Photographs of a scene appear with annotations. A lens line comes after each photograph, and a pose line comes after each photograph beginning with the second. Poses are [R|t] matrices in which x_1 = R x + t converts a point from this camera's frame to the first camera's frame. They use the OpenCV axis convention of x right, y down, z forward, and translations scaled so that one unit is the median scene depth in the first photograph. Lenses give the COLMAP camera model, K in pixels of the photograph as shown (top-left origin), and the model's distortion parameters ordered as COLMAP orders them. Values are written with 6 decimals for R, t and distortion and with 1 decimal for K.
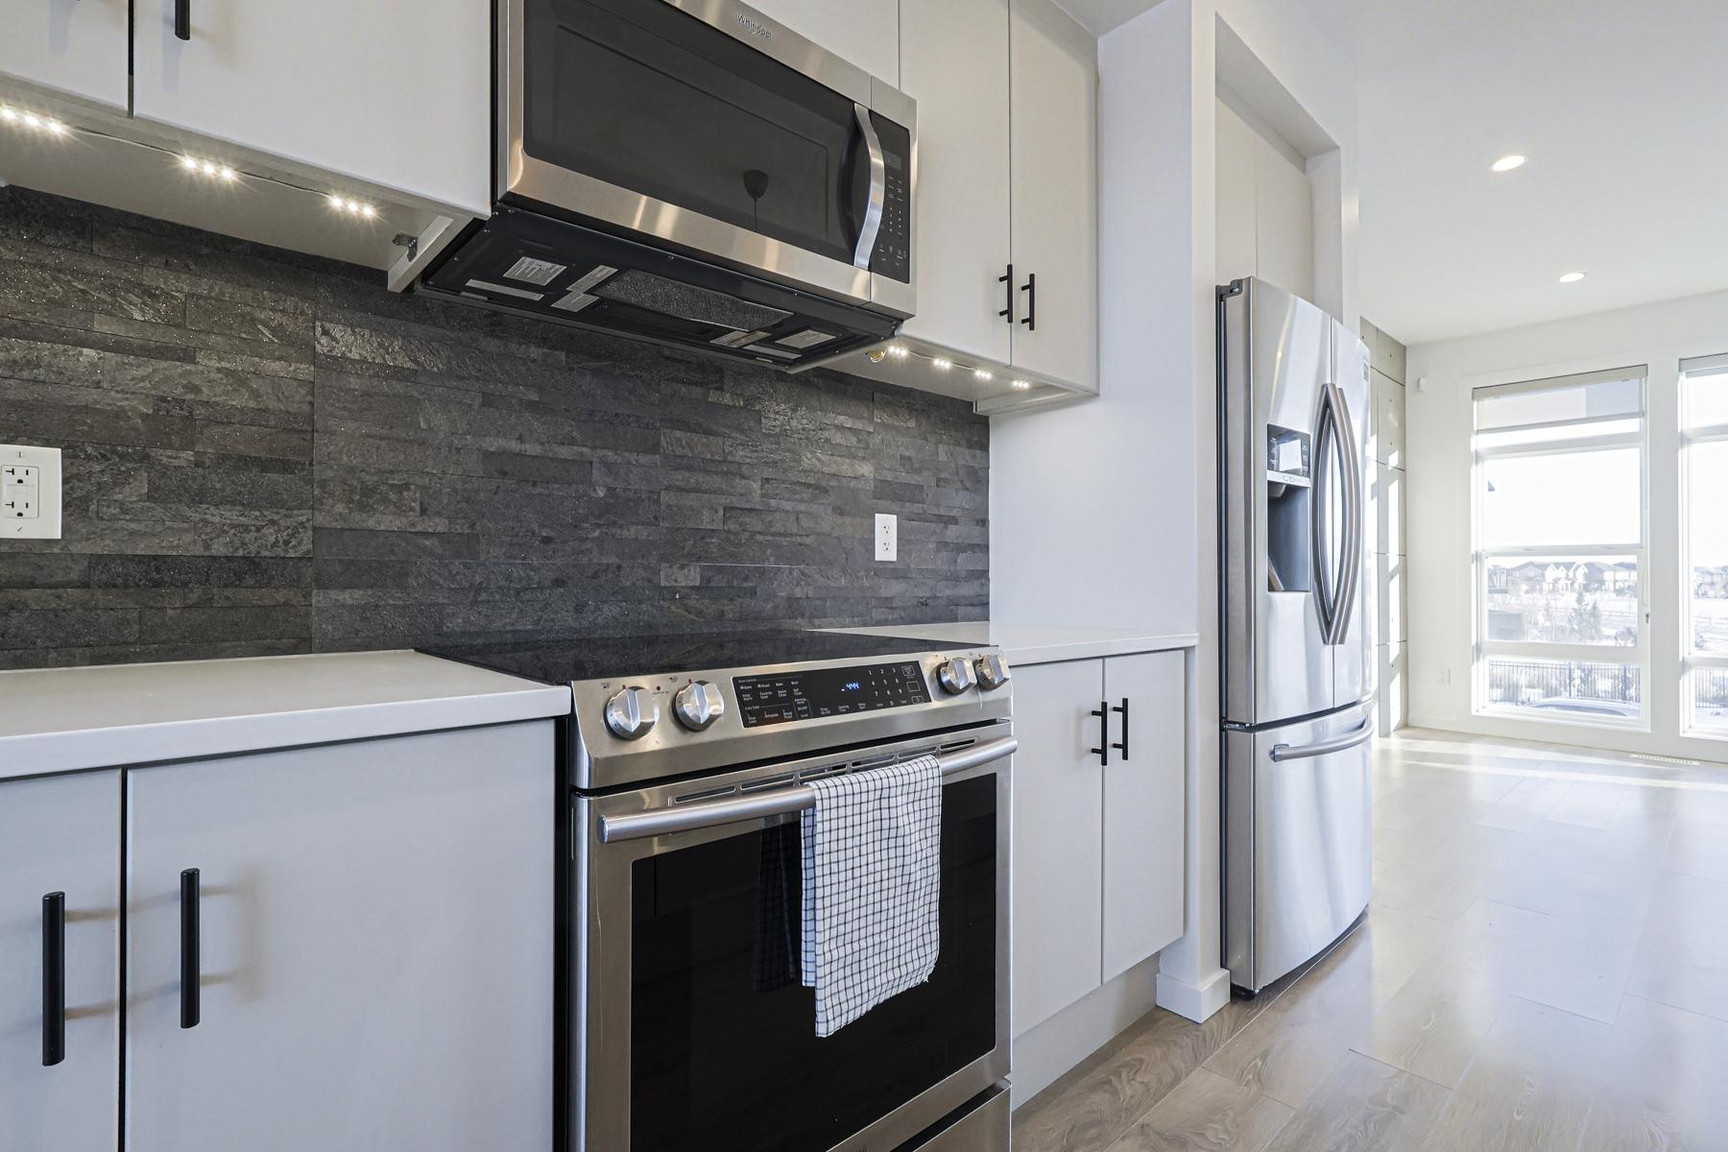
lens RADIAL K [[802.1, 0, 863.7], [0, 802.1, 575.6], [0, 0, 1]] dist [0.000659, 0.000022]
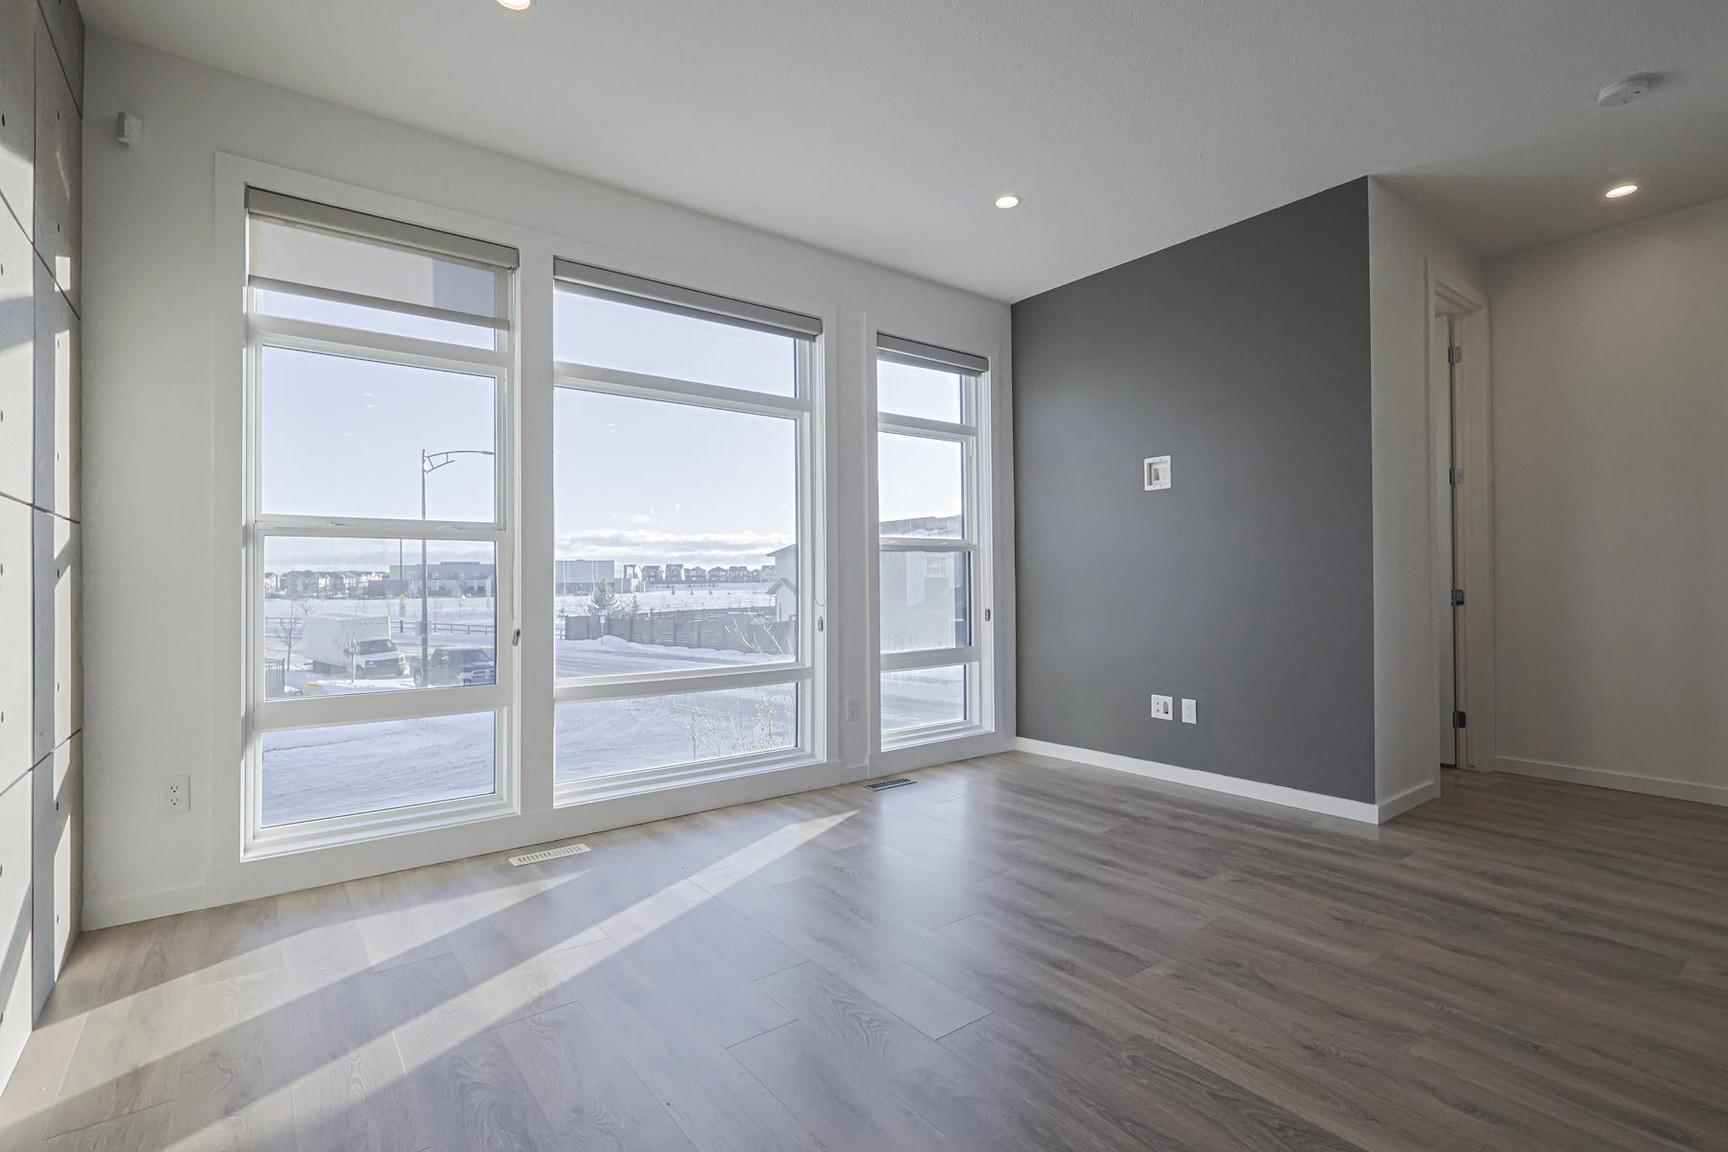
lens RADIAL K [[802.1, 0, 858.6], [0, 802.1, 570.5], [0, 0, 1]] dist [0.000659, 0.000022]
pose [[0.079047, 0.013433, 0.996780, 0.308007], [-0.007439, 0.999889, -0.012885, 0.002568], [-0.996843, -0.006397, 0.079138, 0.592179]]
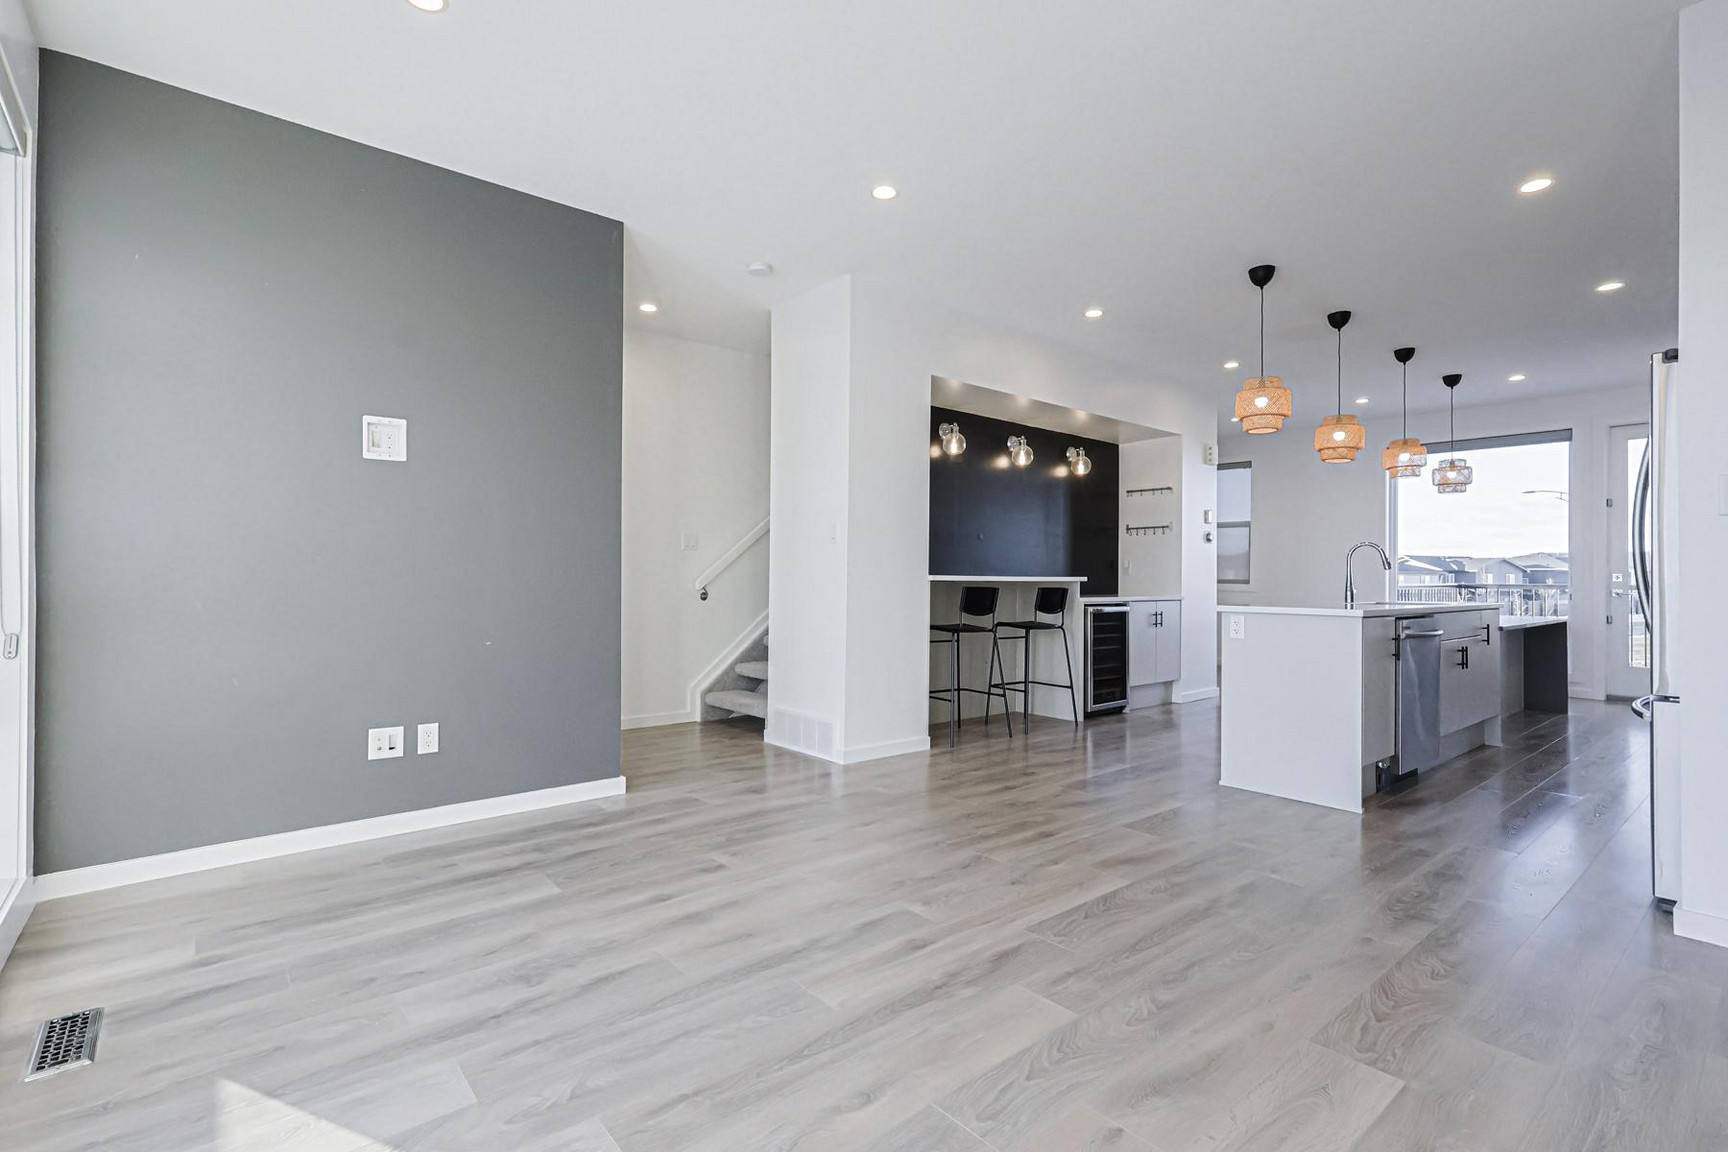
lens RADIAL K [[802.1, 0, 854.8], [0, 802.1, 580.9], [0, 0, 1]] dist [0.000659, 0.000022]
pose [[-0.999128, -0.001673, 0.041717, 0.664487], [-0.002008, 0.999966, -0.007995, 0.005166], [-0.041702, -0.008072, -0.999097, 0.889042]]
